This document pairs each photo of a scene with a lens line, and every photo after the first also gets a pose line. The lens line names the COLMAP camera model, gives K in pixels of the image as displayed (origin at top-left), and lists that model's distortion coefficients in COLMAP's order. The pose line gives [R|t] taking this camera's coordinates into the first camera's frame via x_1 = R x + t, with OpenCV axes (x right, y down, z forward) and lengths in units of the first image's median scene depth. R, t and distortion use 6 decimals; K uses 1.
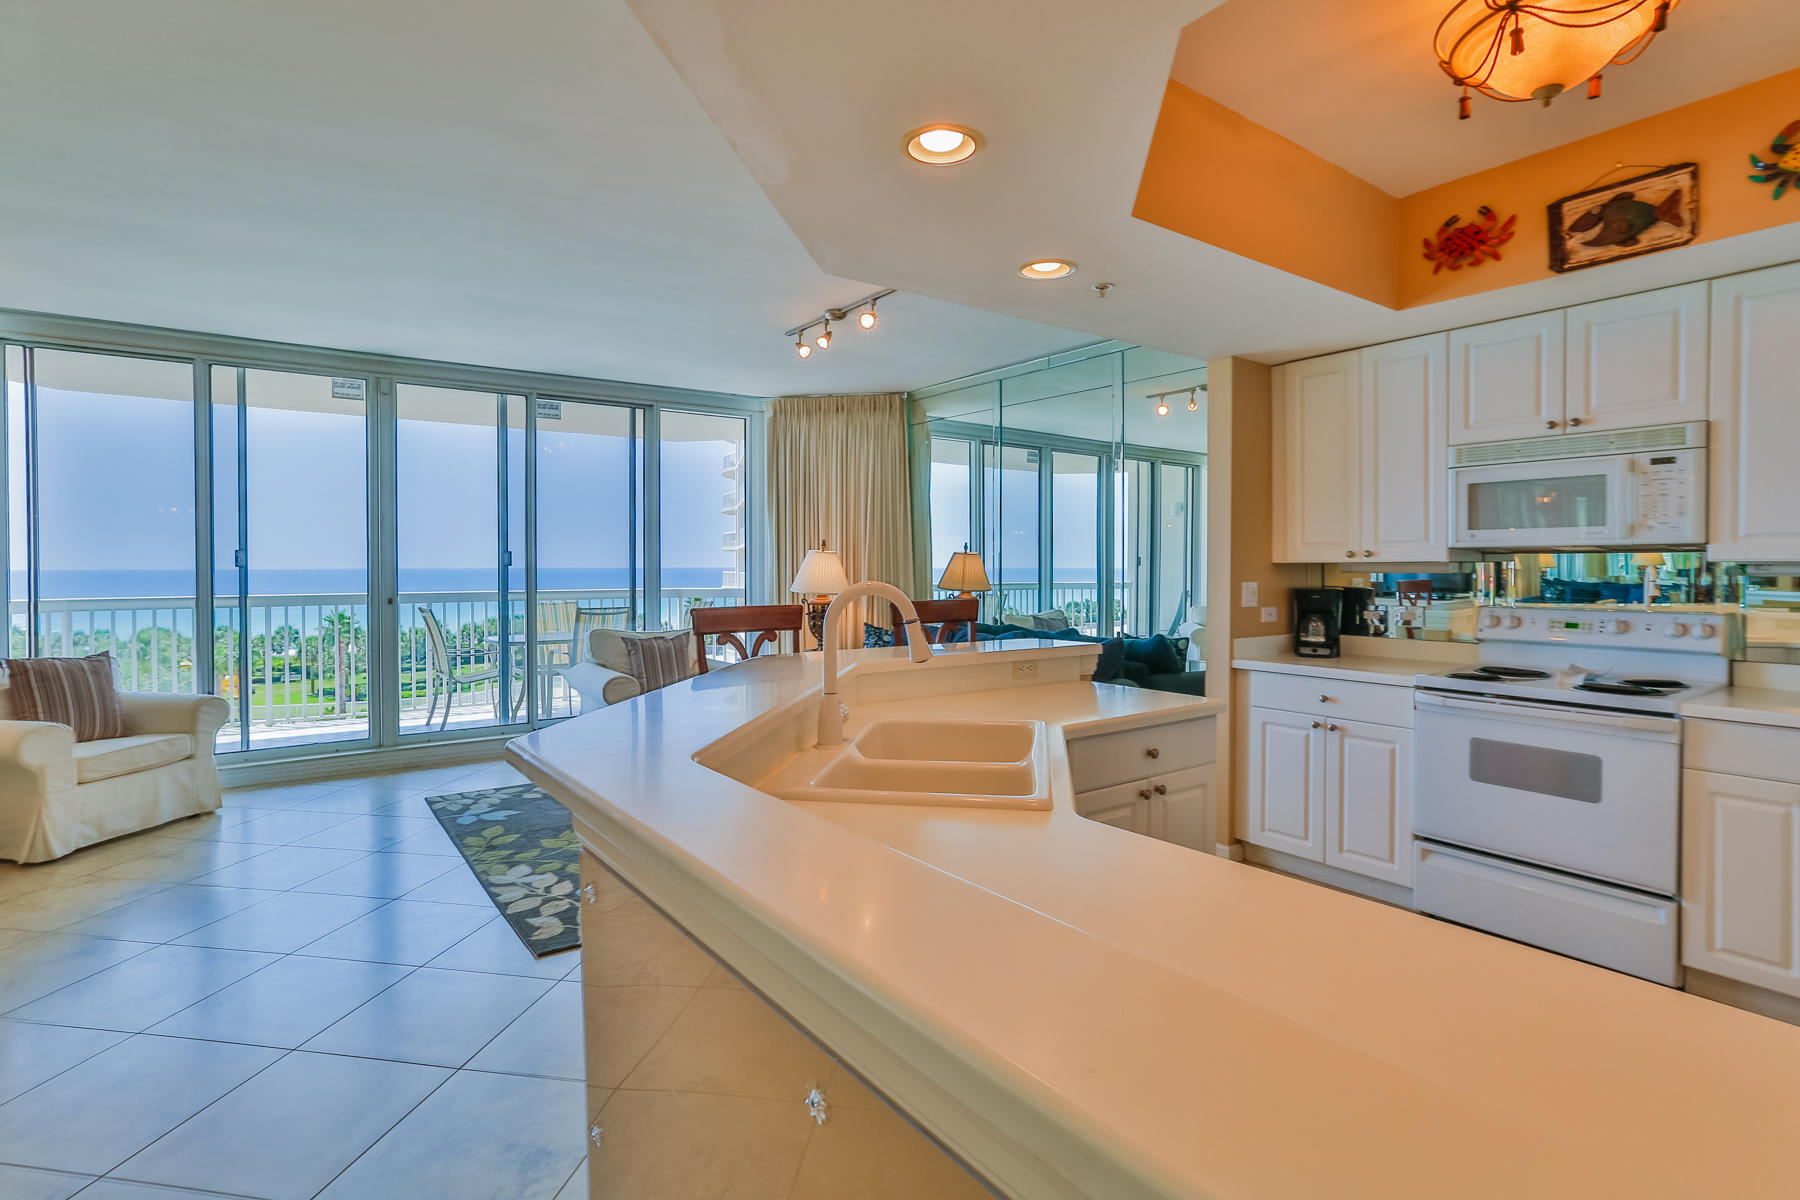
lens RADIAL K [[888.5, 0, 900.5], [0, 888.5, 576.3], [0, 0, 1]] dist [-0.036243, 0.014277]
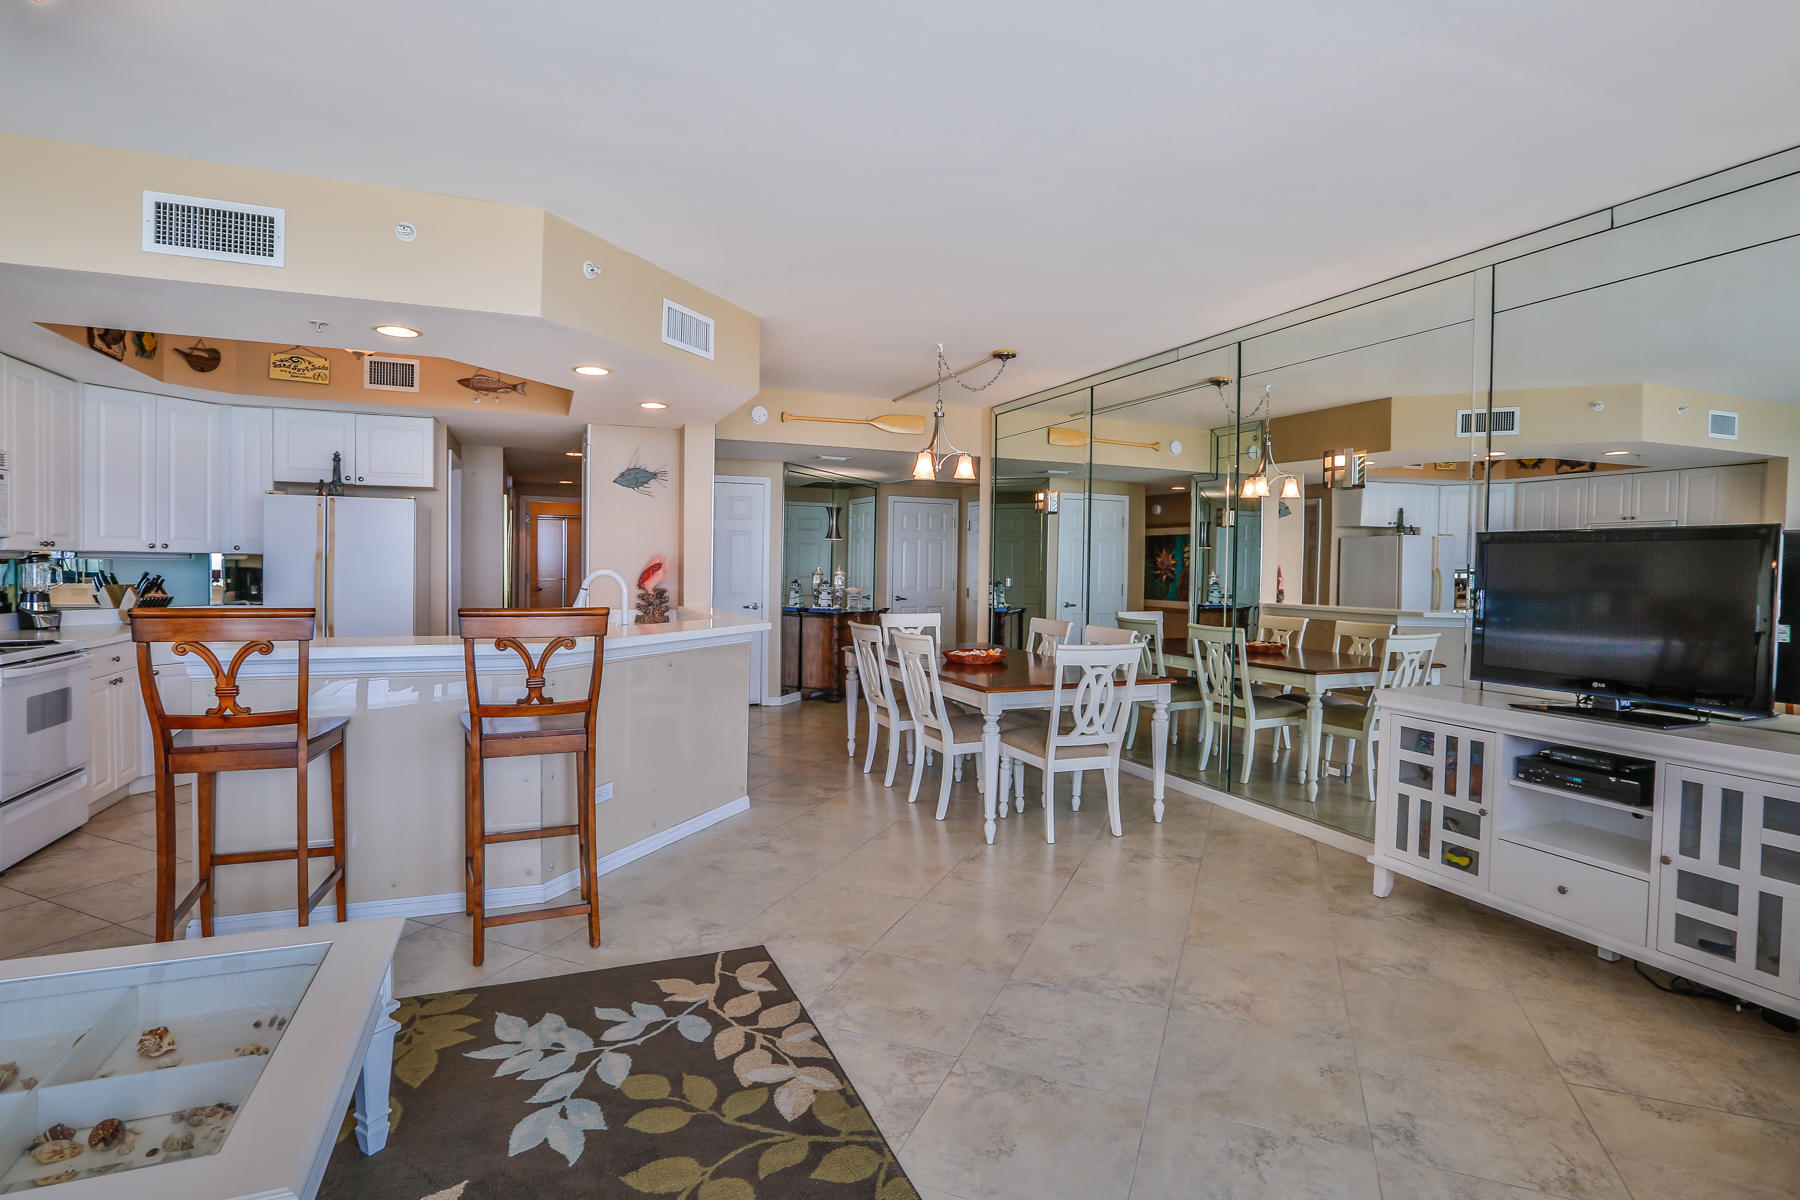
lens RADIAL K [[886.5, 0, 897.8], [0, 886.5, 582.4], [0, 0, 1]] dist [-0.051502, 0.020298]
pose [[-0.971666, -0.019164, 0.235581, -0.551120], [-0.011416, 0.999350, 0.034205, -0.019830], [-0.236083, 0.030546, -0.971253, 1.341823]]
